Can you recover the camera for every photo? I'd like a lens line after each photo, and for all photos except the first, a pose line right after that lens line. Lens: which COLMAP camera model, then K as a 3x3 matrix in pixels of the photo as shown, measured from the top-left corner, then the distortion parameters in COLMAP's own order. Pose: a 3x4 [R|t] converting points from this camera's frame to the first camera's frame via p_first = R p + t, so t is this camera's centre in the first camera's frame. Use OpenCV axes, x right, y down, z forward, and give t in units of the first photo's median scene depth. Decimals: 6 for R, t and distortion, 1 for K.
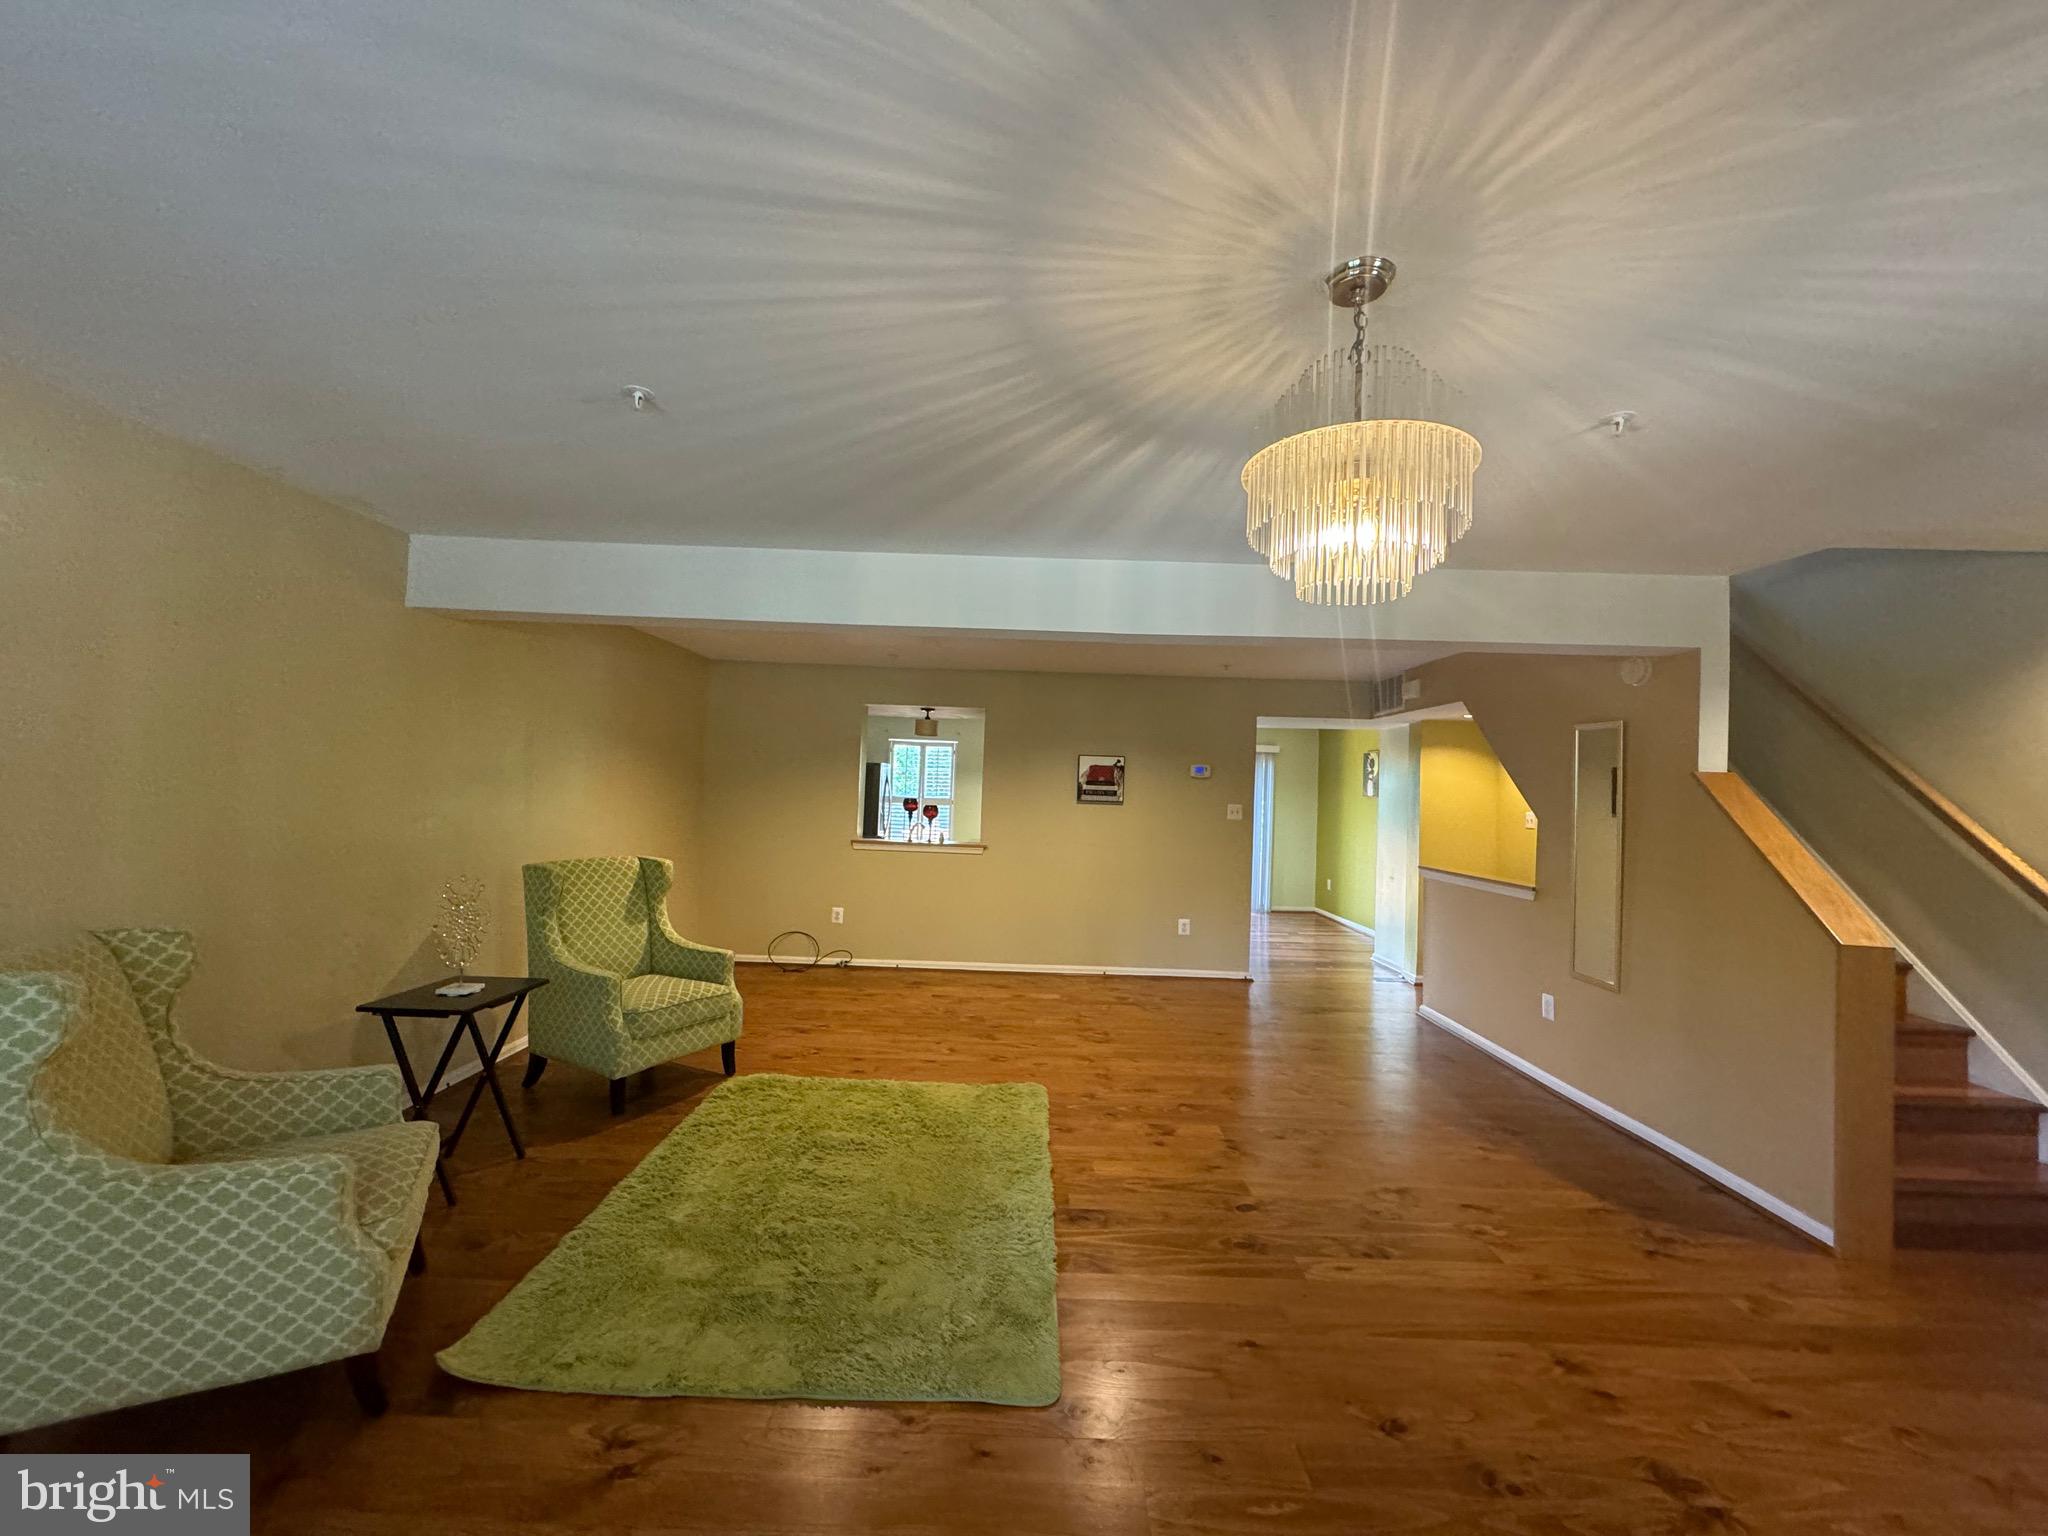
lens RADIAL K [[824.0, 0, 1024.2], [0, 824.0, 762.0], [0, 0, 1]] dist [0.002427, -0.000182]
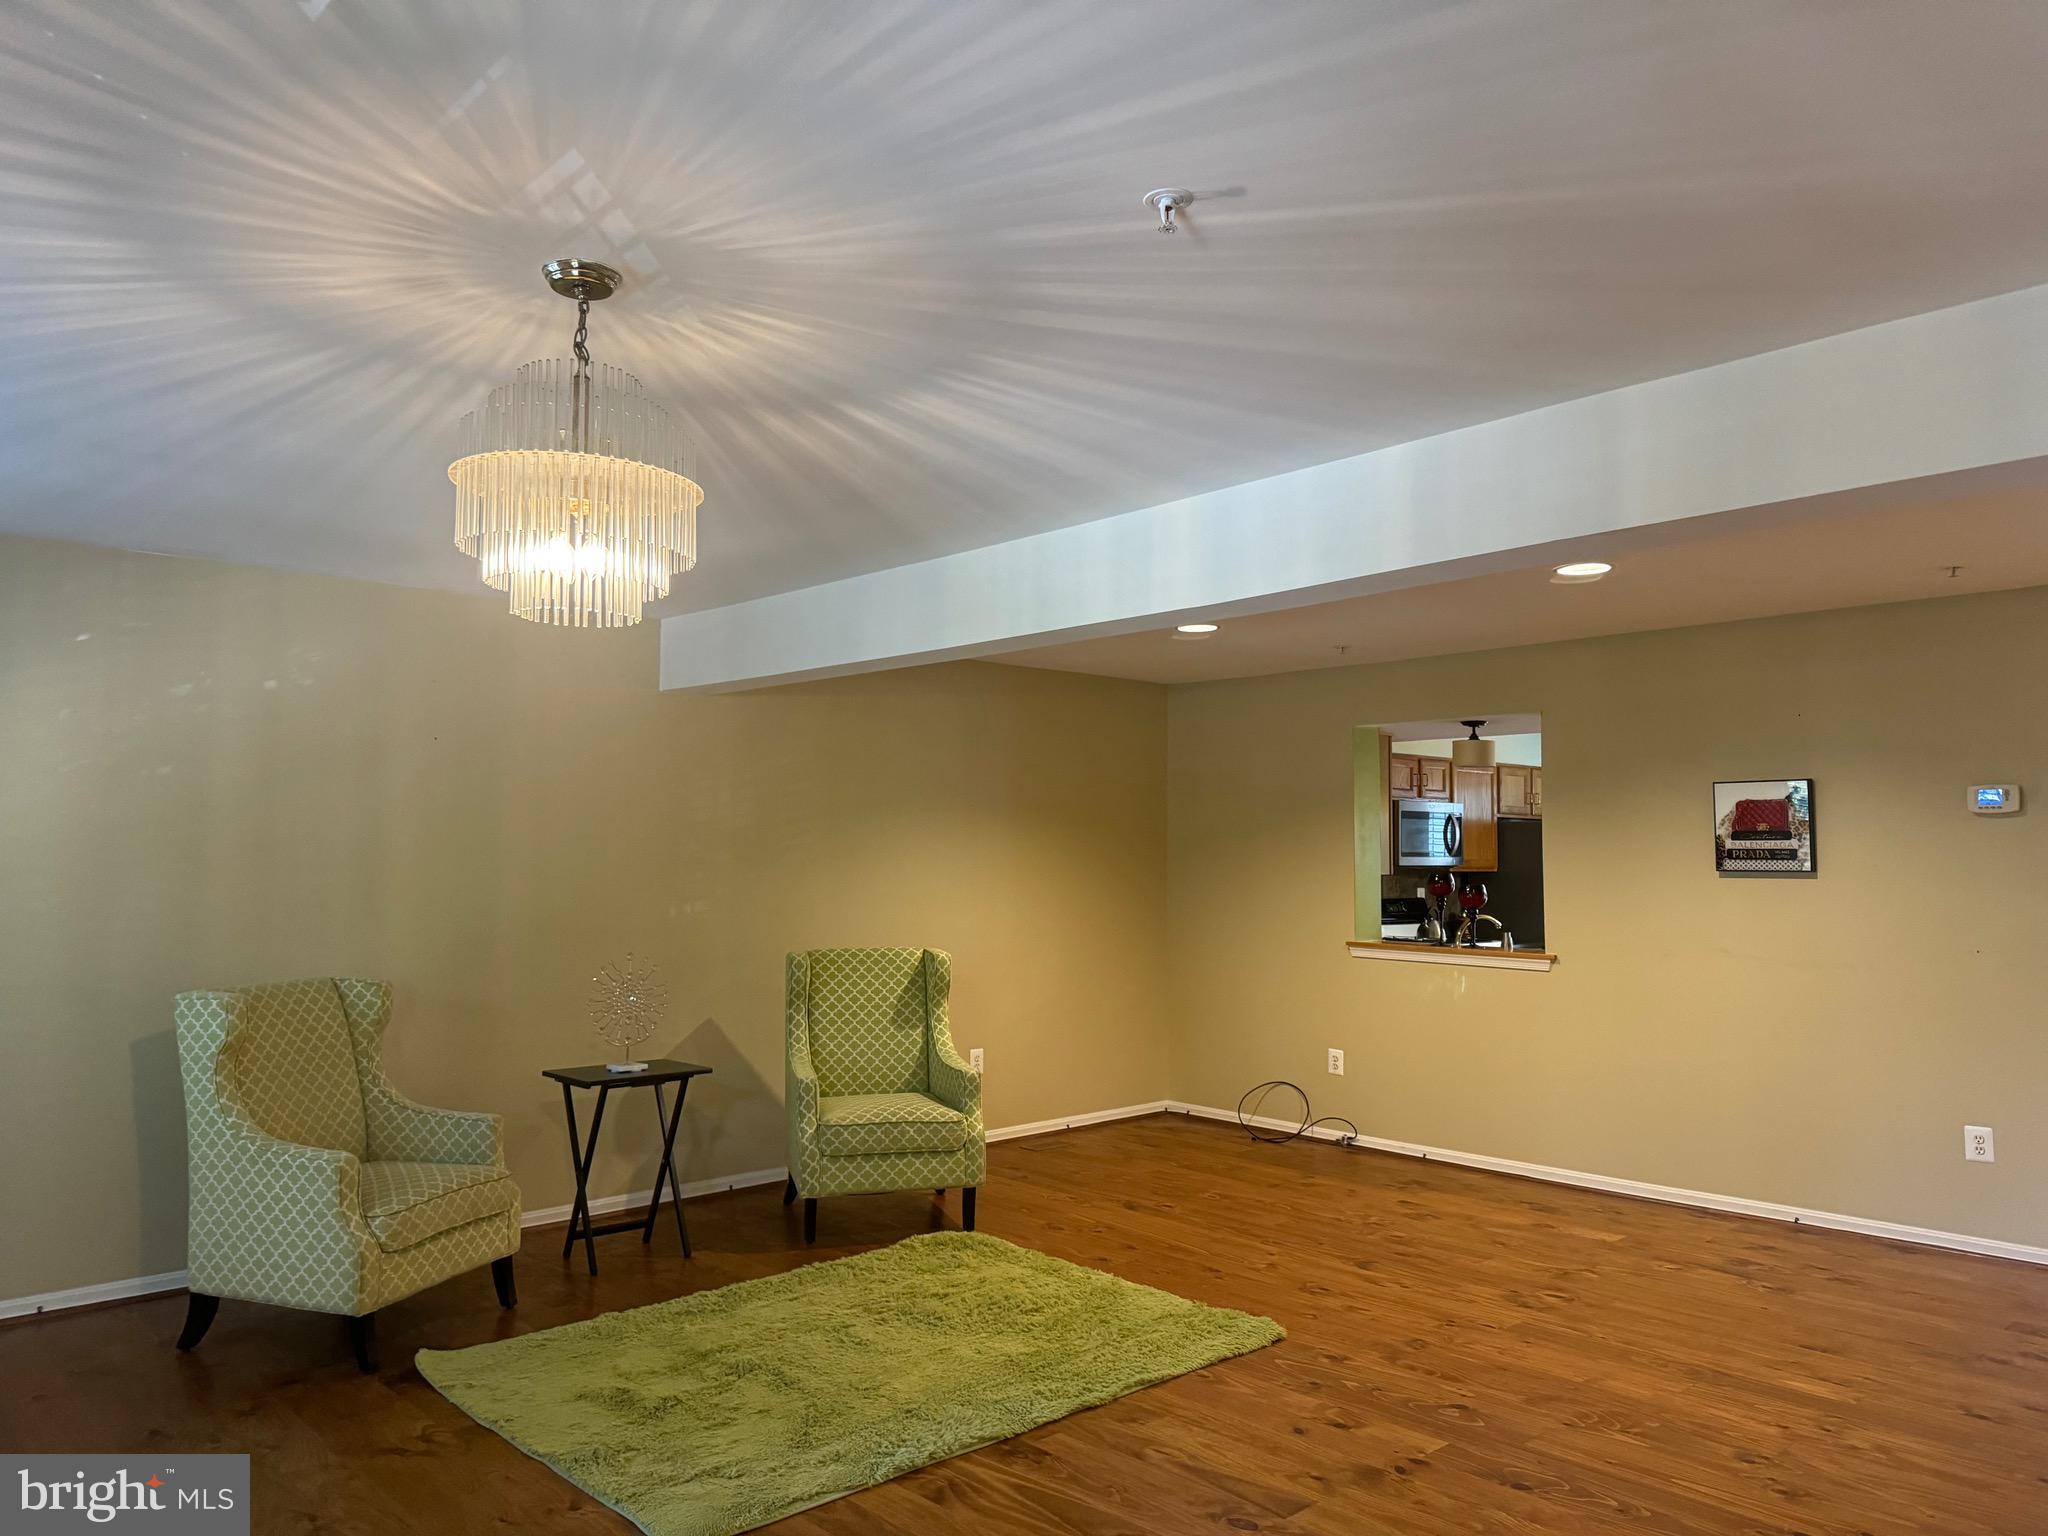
lens RADIAL K [[1441.2, 0, 1032.4], [0, 1441.2, 746.6], [0, 0, 1]] dist [0.132042, -0.221391]
pose [[0.678892, -0.088584, -0.728875, 0.804656], [0.045955, 0.995876, -0.078231, 0.038337], [0.732799, 0.019615, 0.680163, 0.111920]]
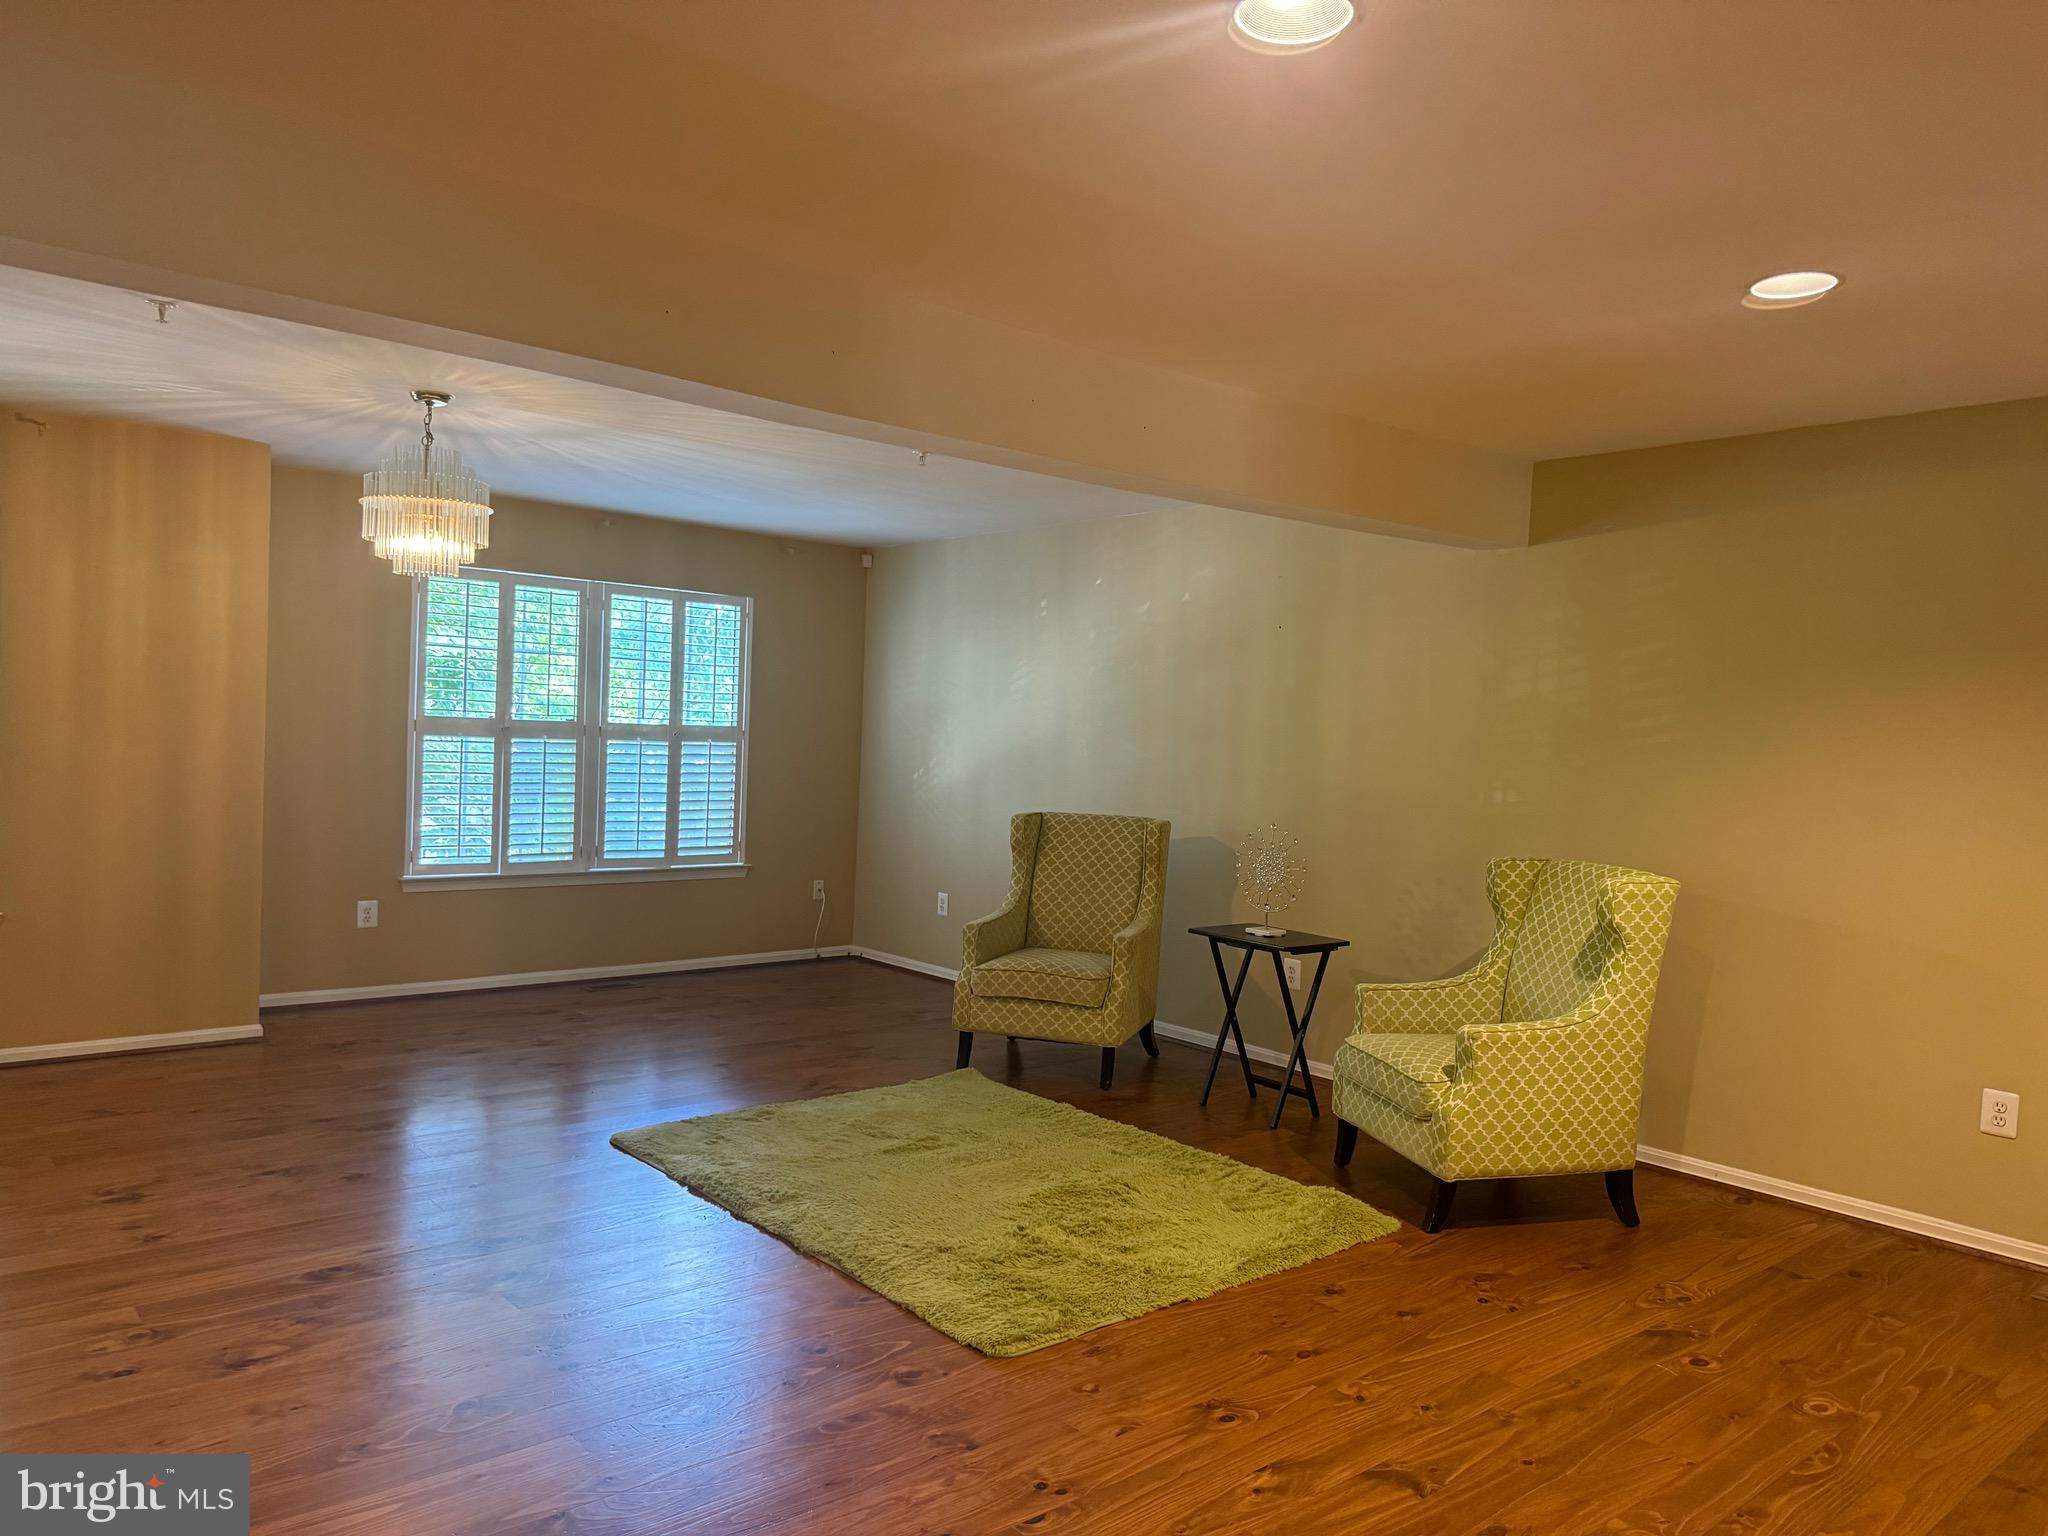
lens RADIAL K [[1430.0, 0, 1031.1], [0, 1430.0, 778.3], [0, 0, 1]] dist [0.092124, -0.150682]
pose [[-0.756552, -0.043388, -0.652493, 0.596545], [-0.045414, 0.998873, -0.013765, 0.096258], [0.652355, 0.019218, -0.757670, 1.756084]]
